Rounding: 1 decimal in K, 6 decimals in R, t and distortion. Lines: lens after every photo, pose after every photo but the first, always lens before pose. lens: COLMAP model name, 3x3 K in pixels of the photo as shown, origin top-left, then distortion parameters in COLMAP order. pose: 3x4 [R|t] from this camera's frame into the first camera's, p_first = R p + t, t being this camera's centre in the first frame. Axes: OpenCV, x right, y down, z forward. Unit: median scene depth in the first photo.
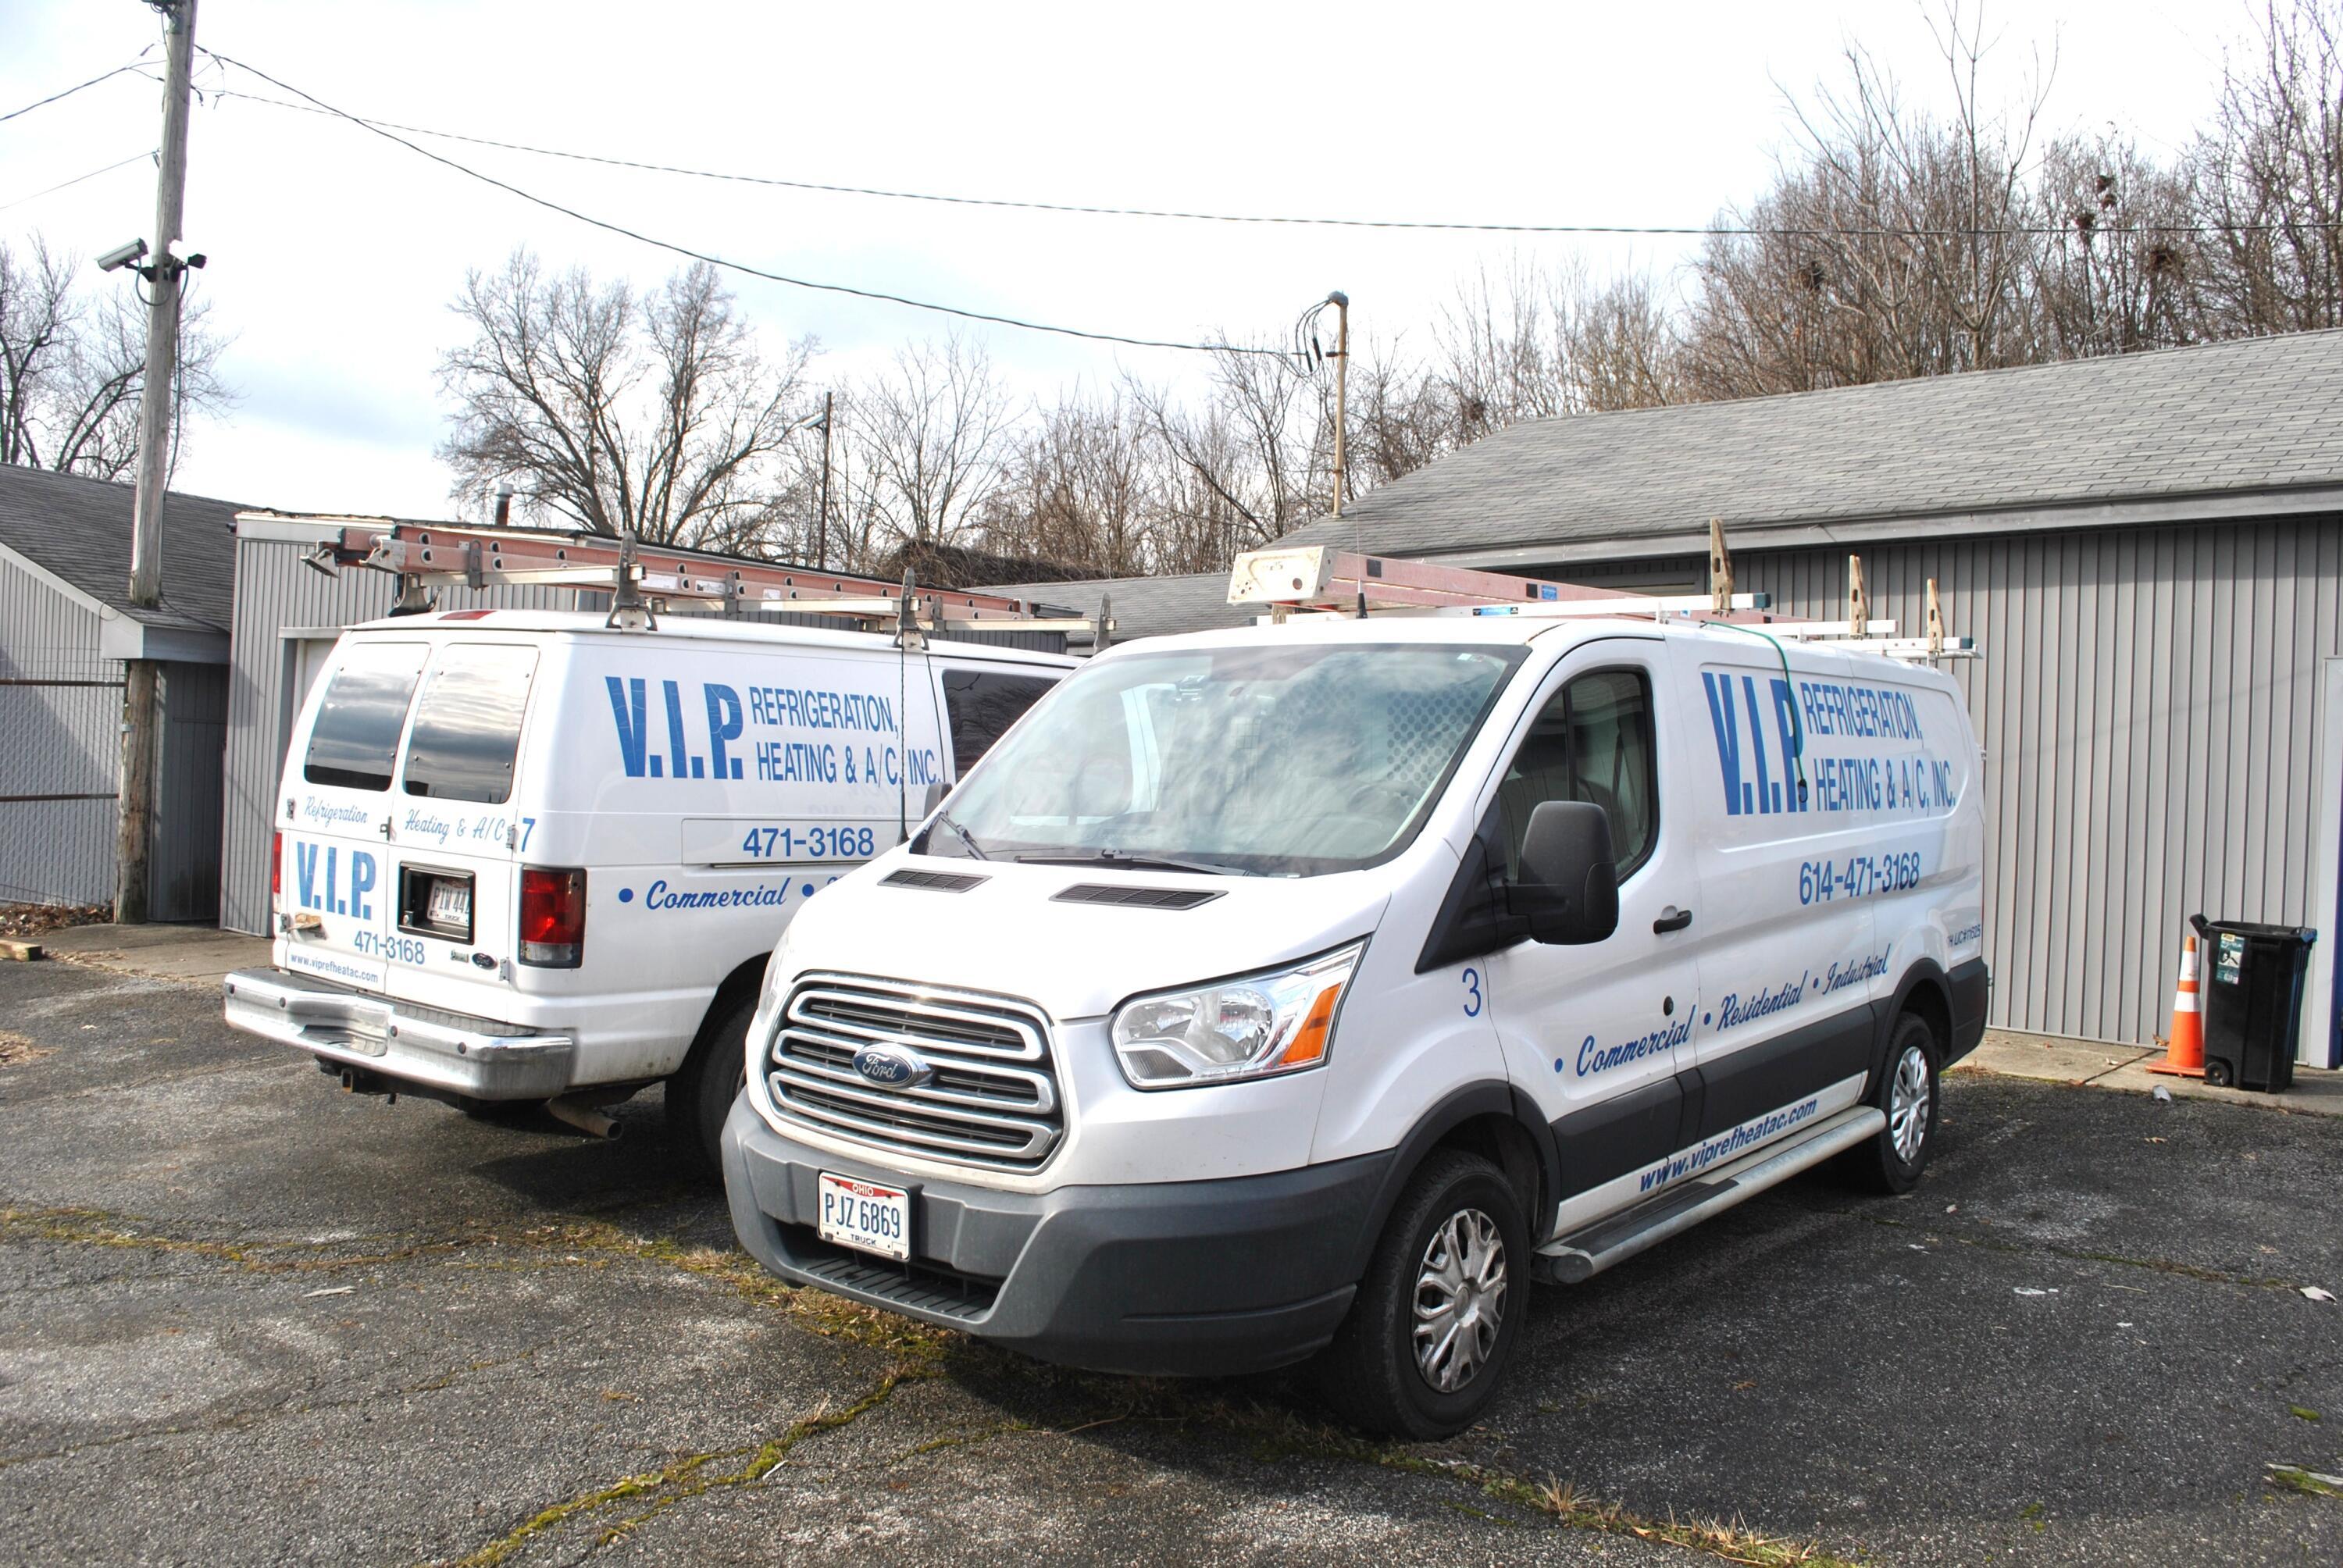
lens RADIAL K [[1845.2, 0, 1191.3], [0, 1845.2, 773.2], [0, 0, 1]] dist [-0.076260, 0.005201]
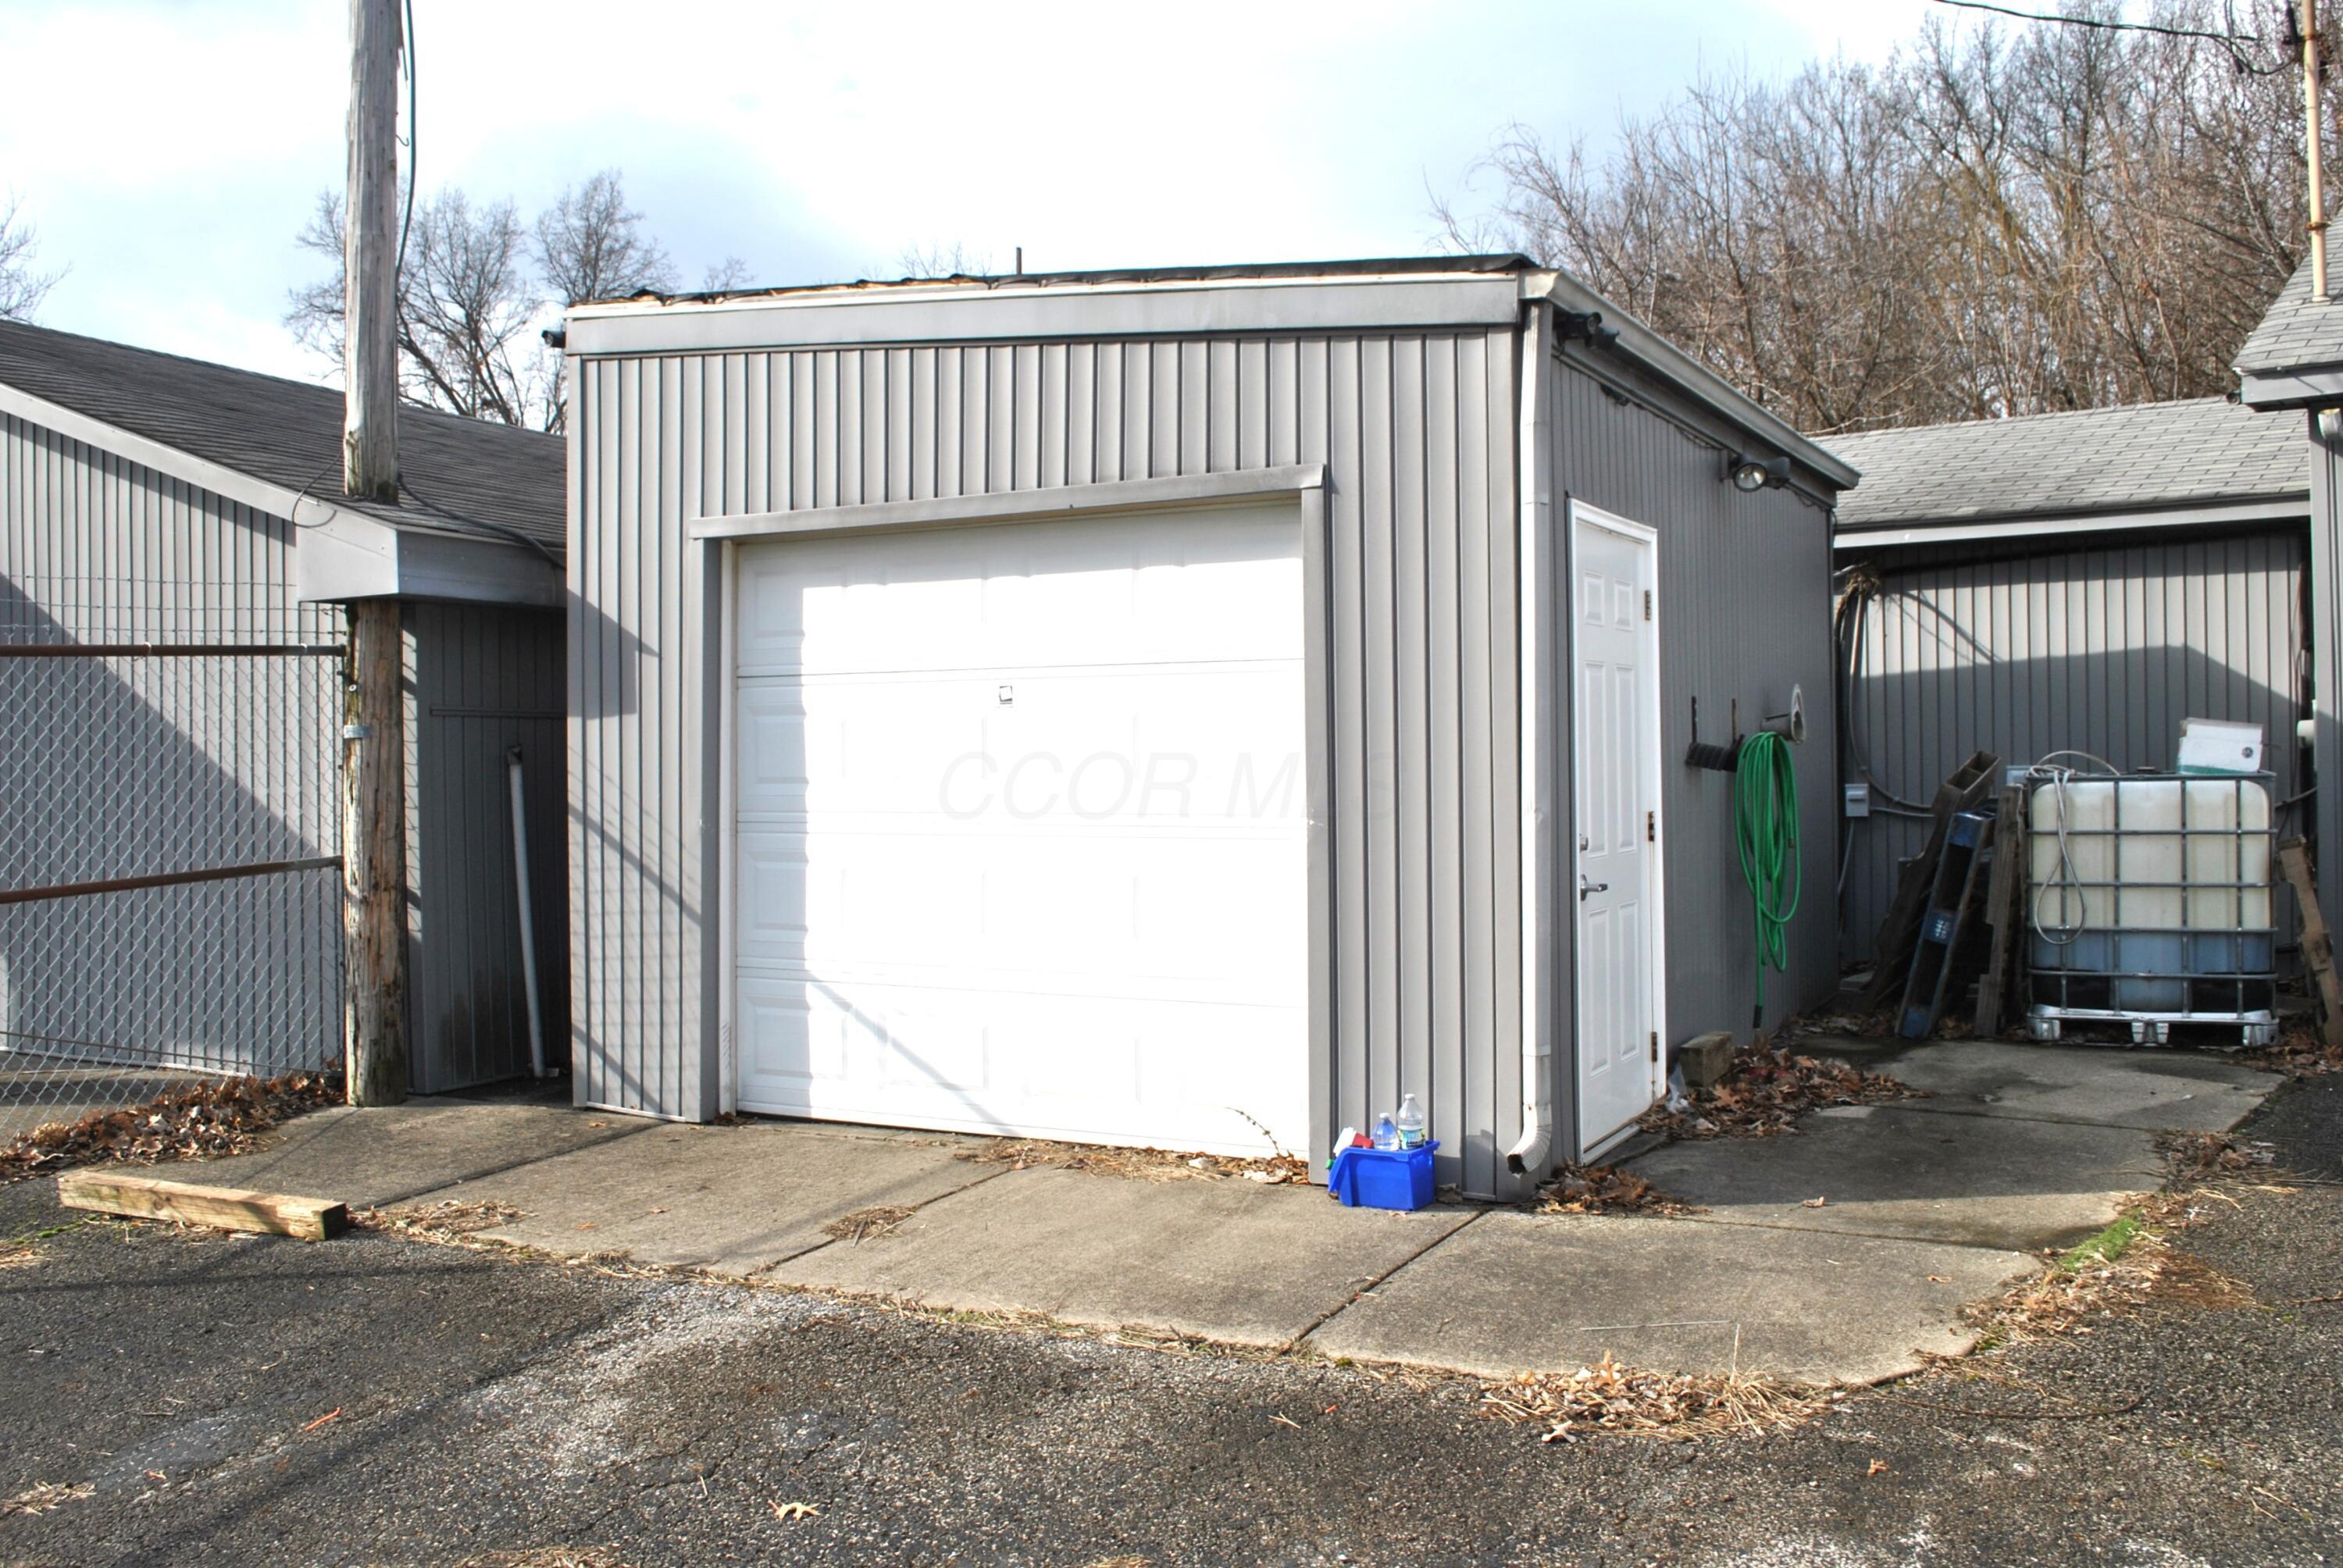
lens RADIAL K [[1905.0, 0, 1171.5], [0, 1905.0, 784.0], [0, 0, 1]] dist [-0.075098, -0.005293]
pose [[0.994895, -0.058164, 0.082462, -0.398293], [0.056495, 0.998151, 0.022437, -0.008900], [-0.083615, -0.017663, 0.996342, 0.430651]]
